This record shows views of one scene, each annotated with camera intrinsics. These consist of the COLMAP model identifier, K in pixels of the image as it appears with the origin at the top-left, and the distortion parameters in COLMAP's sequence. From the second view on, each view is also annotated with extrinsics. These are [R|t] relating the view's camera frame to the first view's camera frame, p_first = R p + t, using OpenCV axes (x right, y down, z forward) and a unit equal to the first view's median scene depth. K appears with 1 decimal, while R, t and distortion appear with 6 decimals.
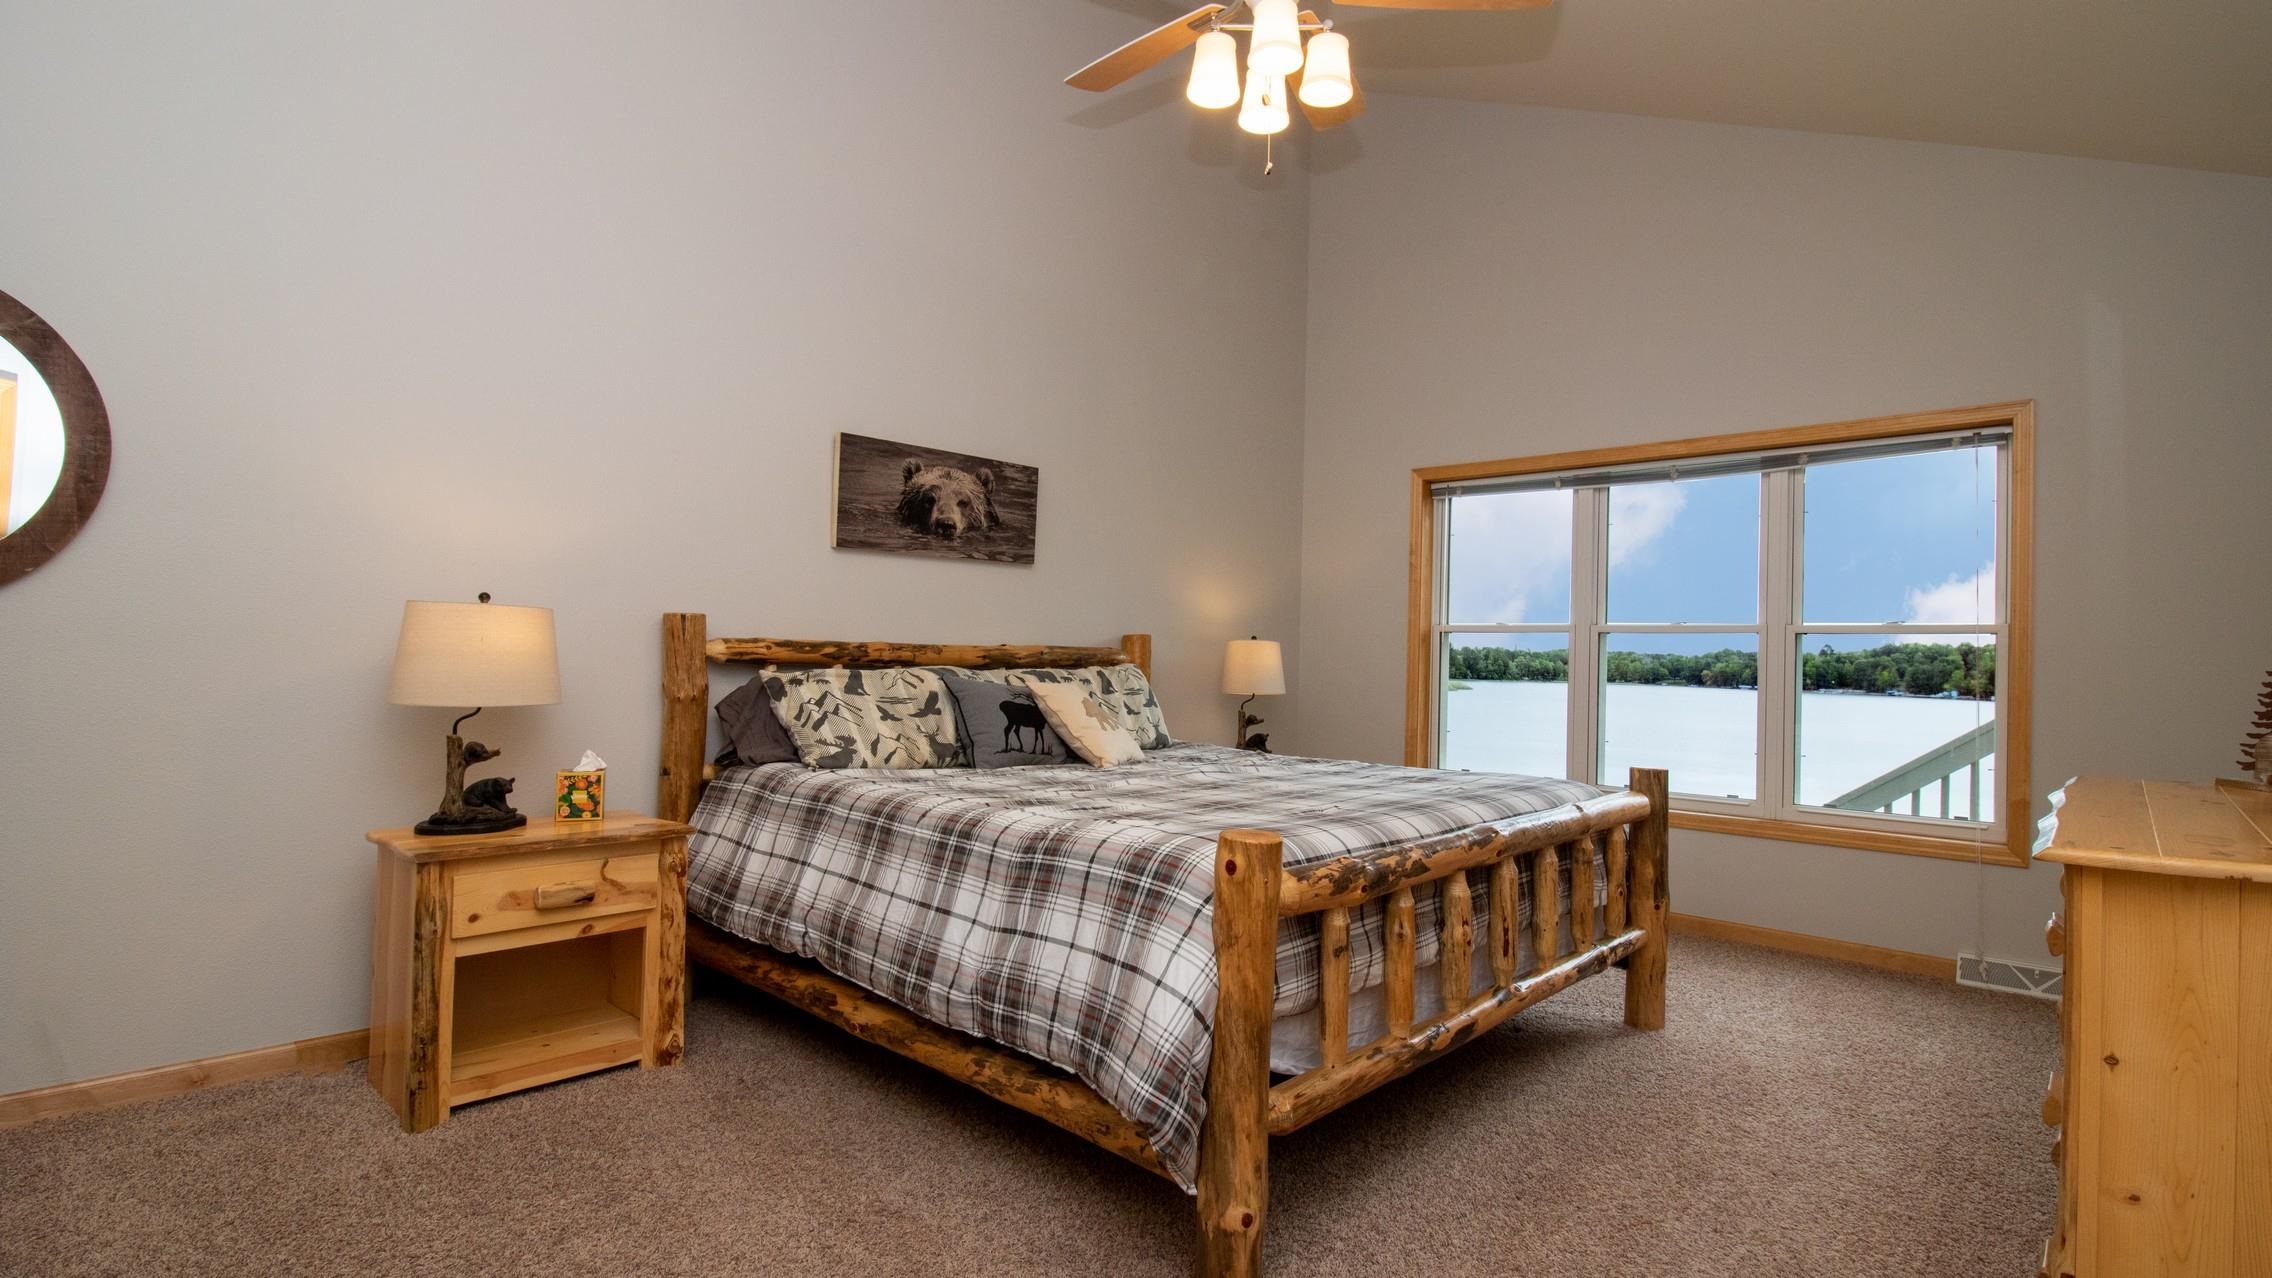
lens RADIAL K [[1069.6, 0, 1127.8], [0, 1069.6, 644.0], [0, 0, 1]] dist [0.000091, -0.000057]
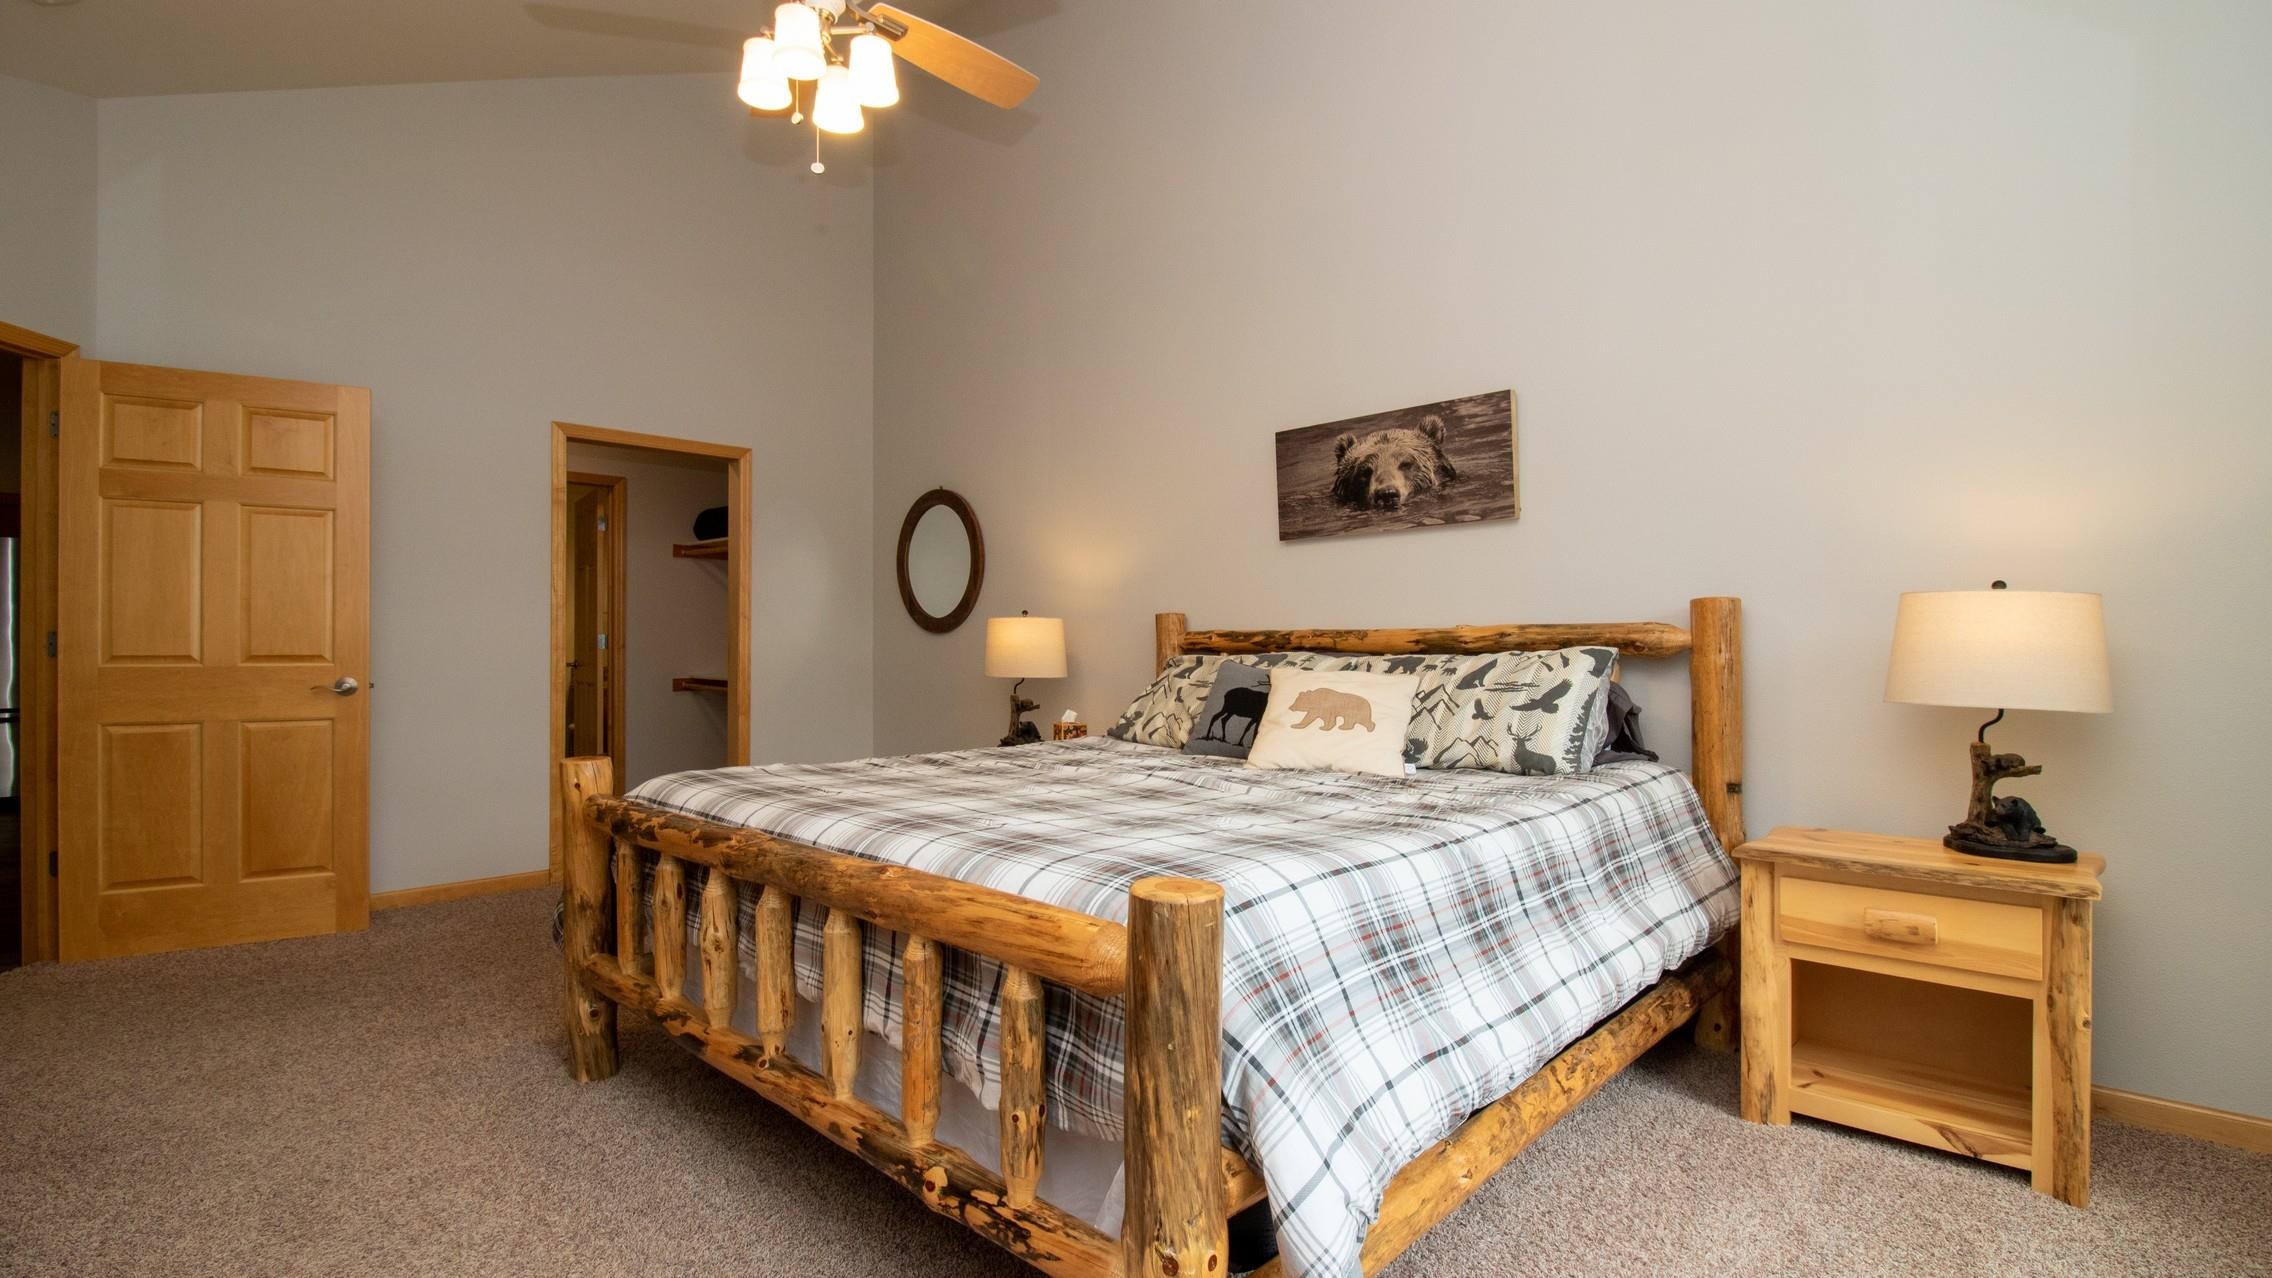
lens RADIAL K [[1069.6, 0, 1127.7], [0, 1069.6, 646.0], [0, 0, 1]] dist [0.000091, -0.000057]
pose [[-0.006200, -0.021460, -0.999750, 0.716758], [0.016684, 0.999628, -0.021560, 0.030327], [0.999842, -0.016814, -0.005840, 0.783583]]
